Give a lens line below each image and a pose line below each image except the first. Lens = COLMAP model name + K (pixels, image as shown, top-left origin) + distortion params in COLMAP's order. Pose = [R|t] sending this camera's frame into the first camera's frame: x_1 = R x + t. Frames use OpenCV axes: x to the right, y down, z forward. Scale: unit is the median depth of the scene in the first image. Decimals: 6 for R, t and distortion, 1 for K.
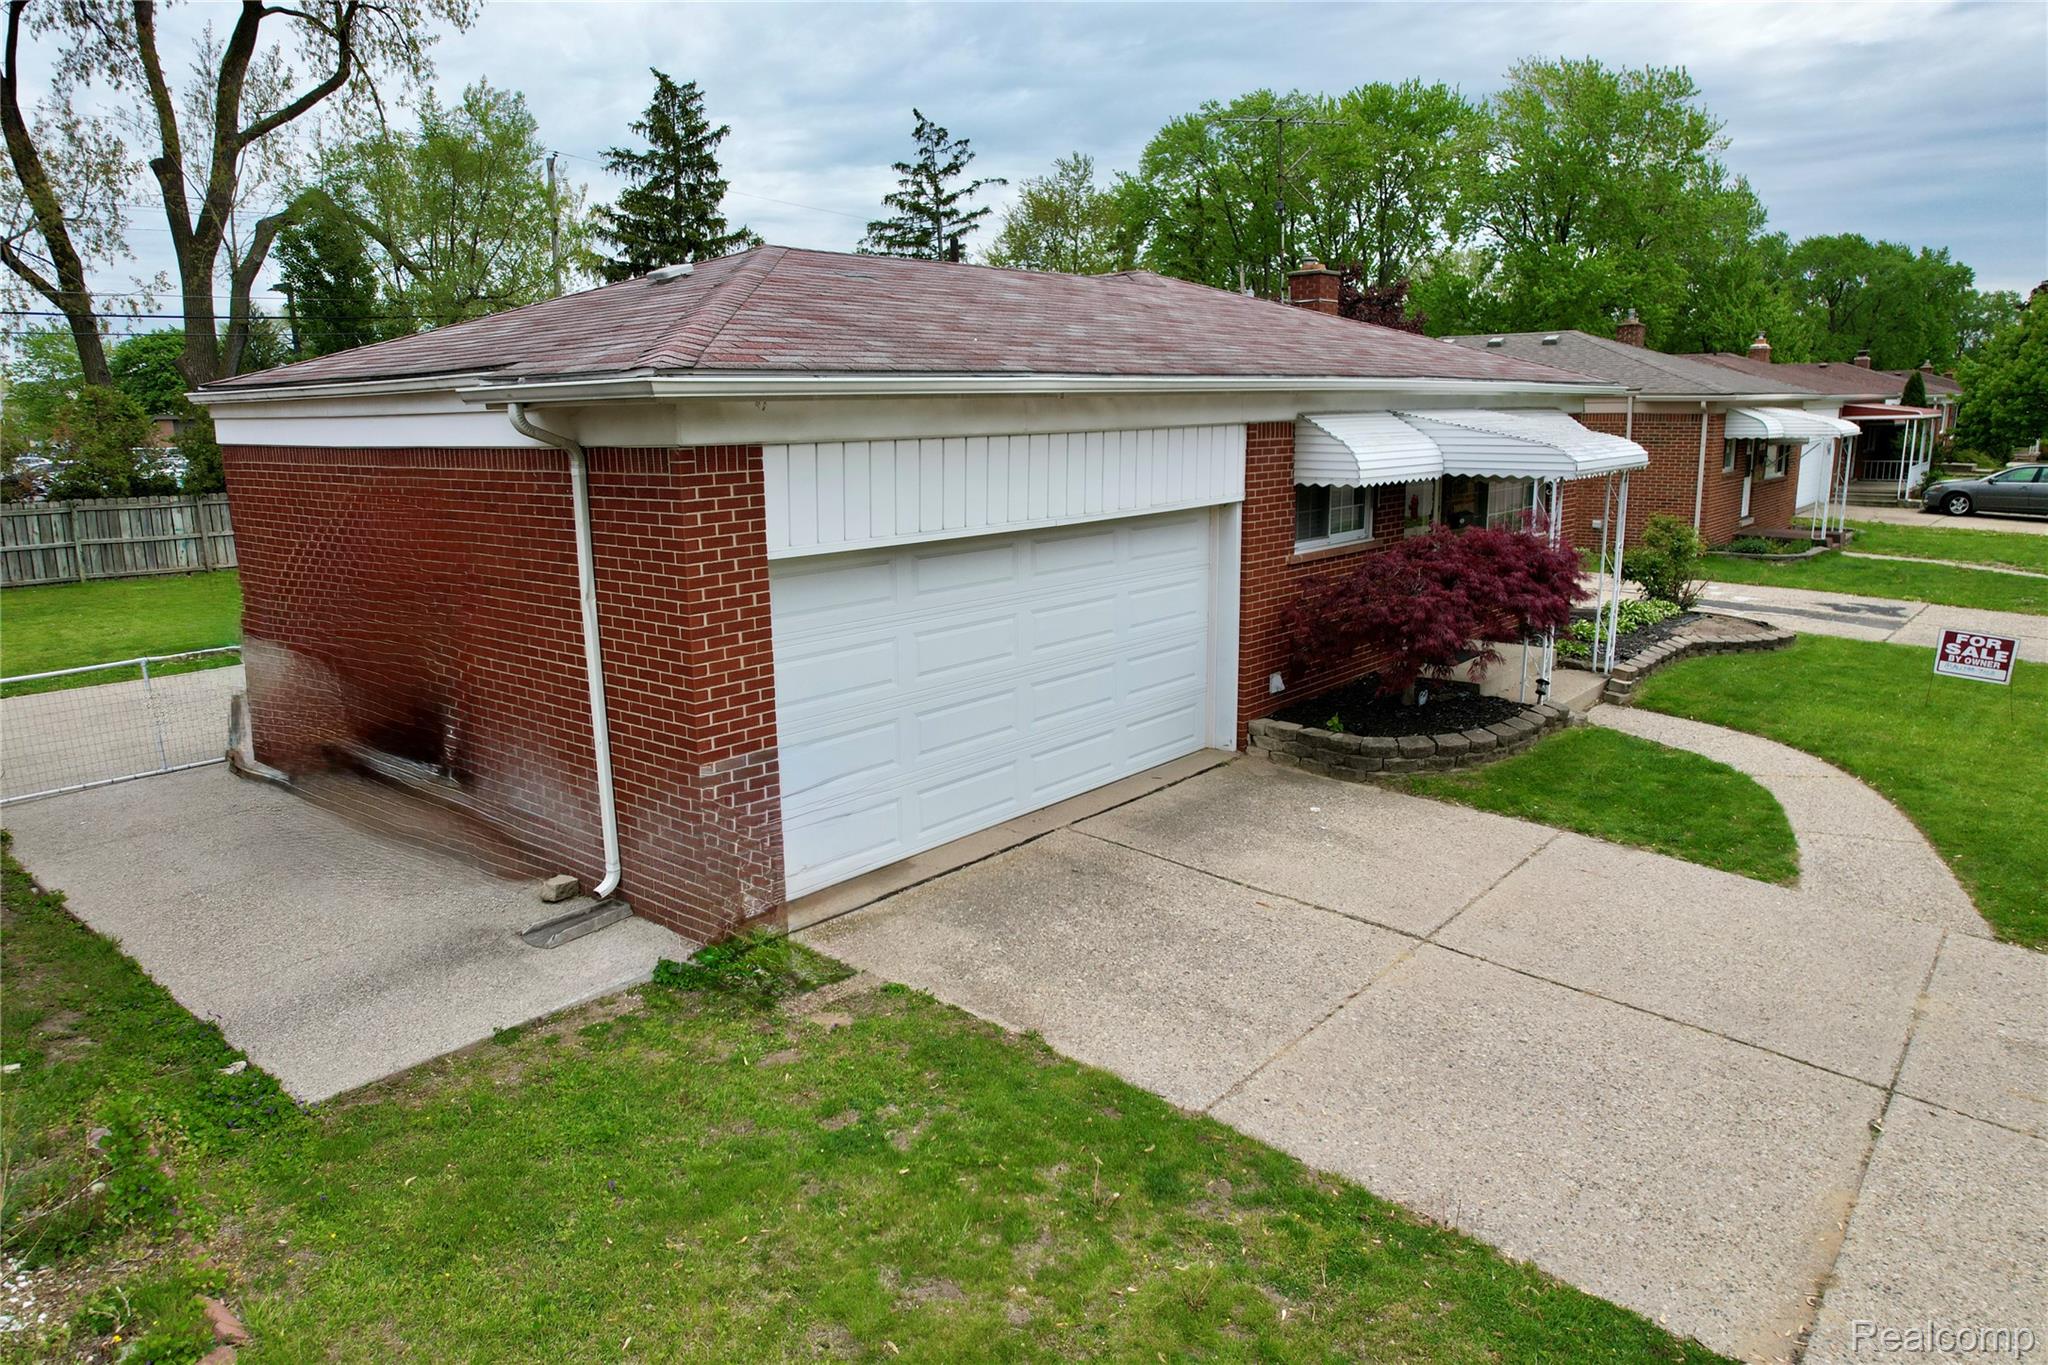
lens RADIAL K [[1305.0, 0, 1022.2], [0, 1305.0, 676.0], [0, 0, 1]] dist [-0.051641, 0.031769]
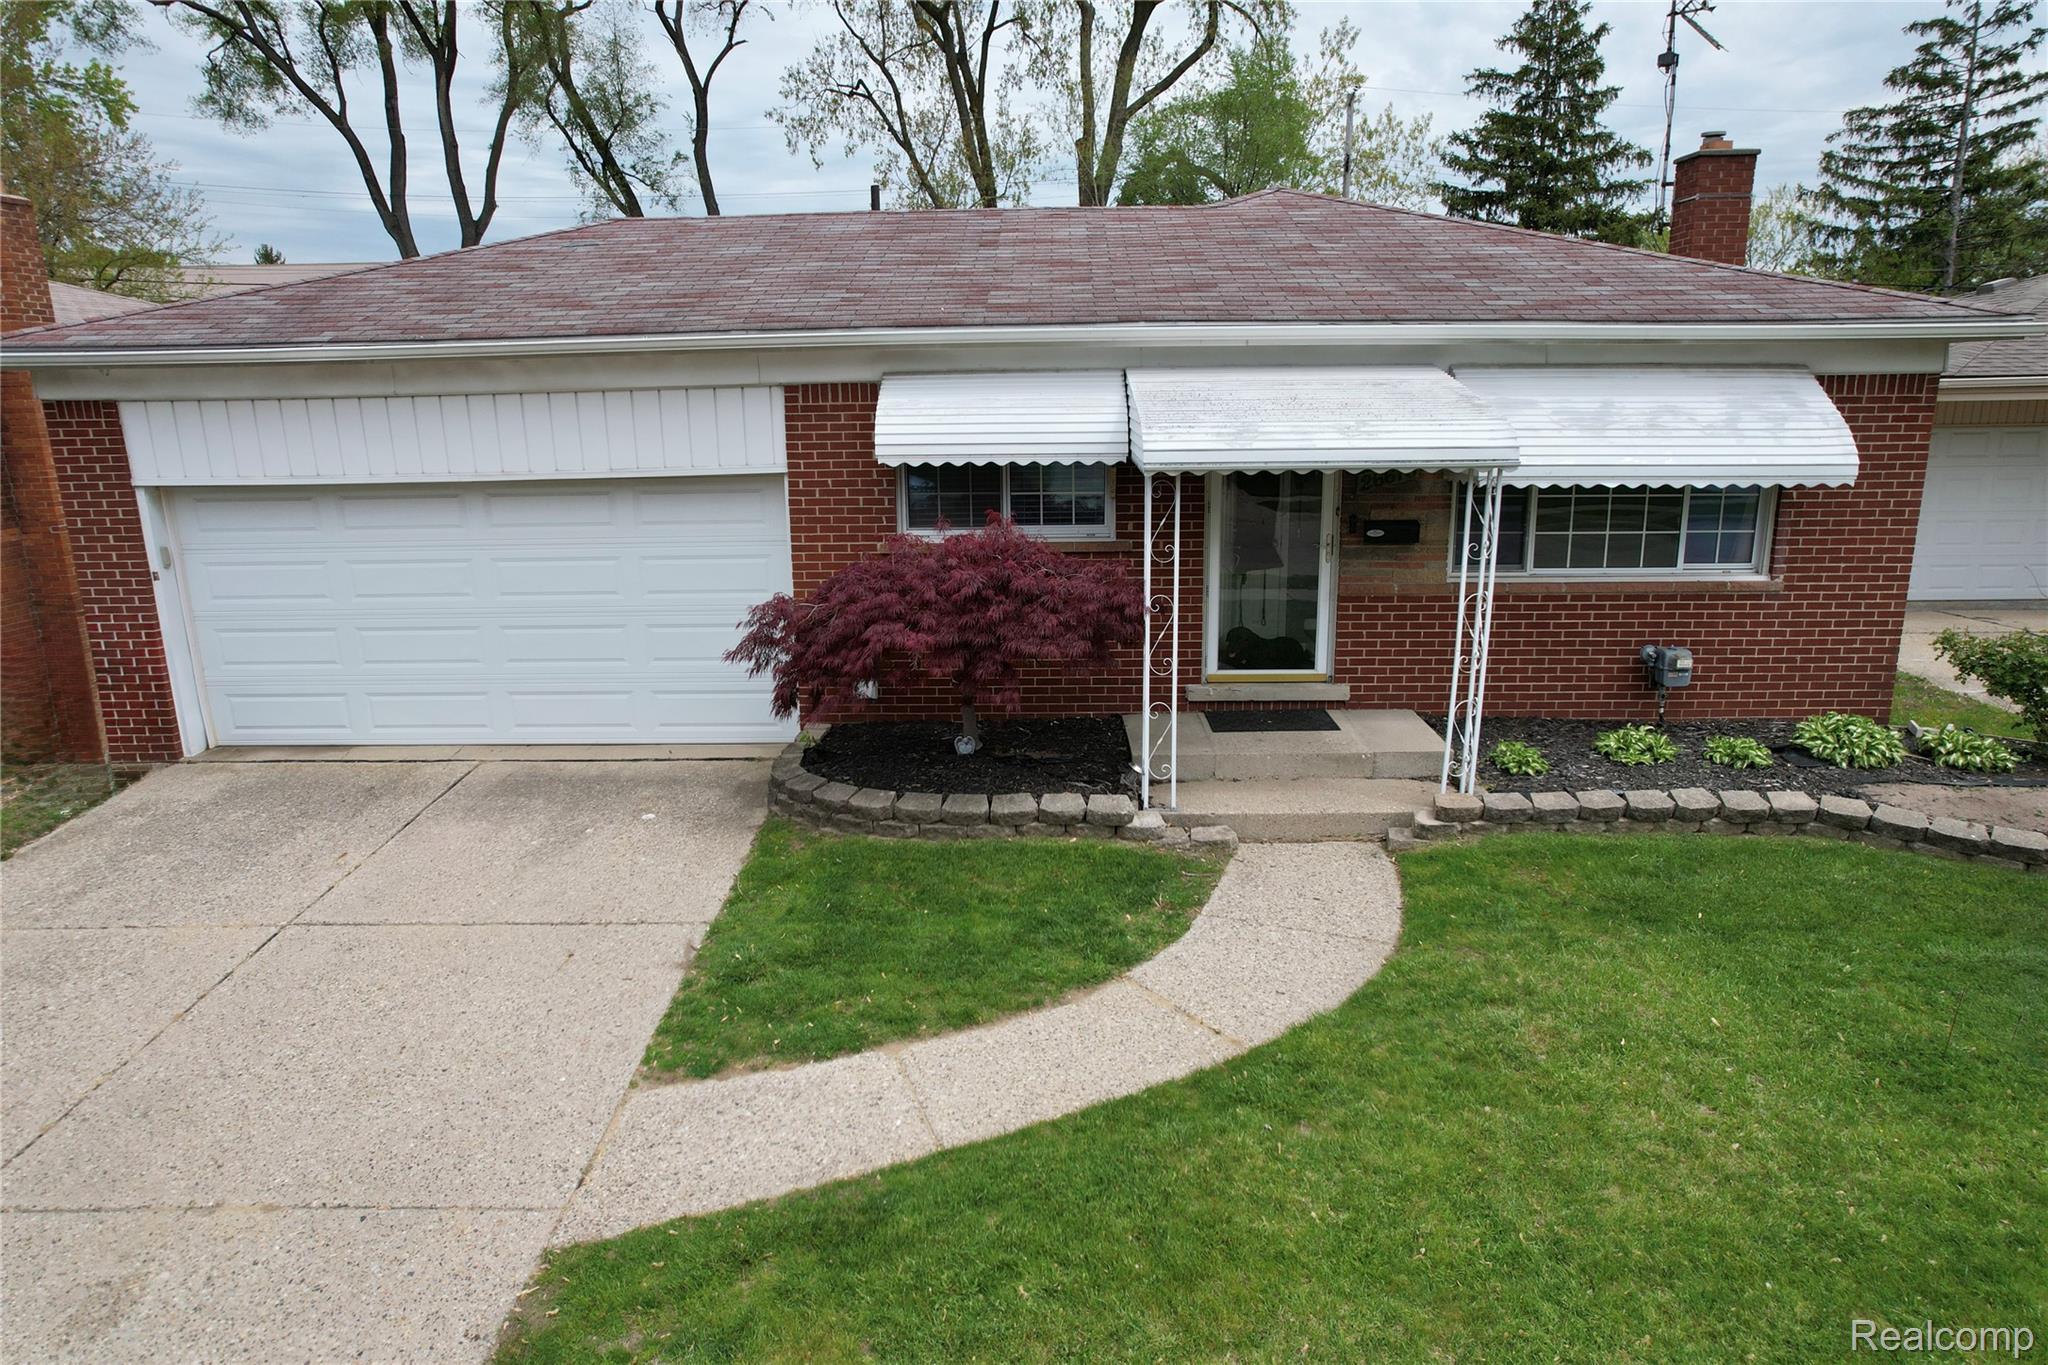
lens RADIAL K [[1305.0, 0, 1031.8], [0, 1305.0, 681.3], [0, 0, 1]] dist [-0.051641, 0.031769]
pose [[0.638060, 0.192109, -0.745637, 0.969480], [-0.152039, 0.980744, 0.122579, -0.130474], [0.754827, 0.035153, 0.654981, 0.557128]]
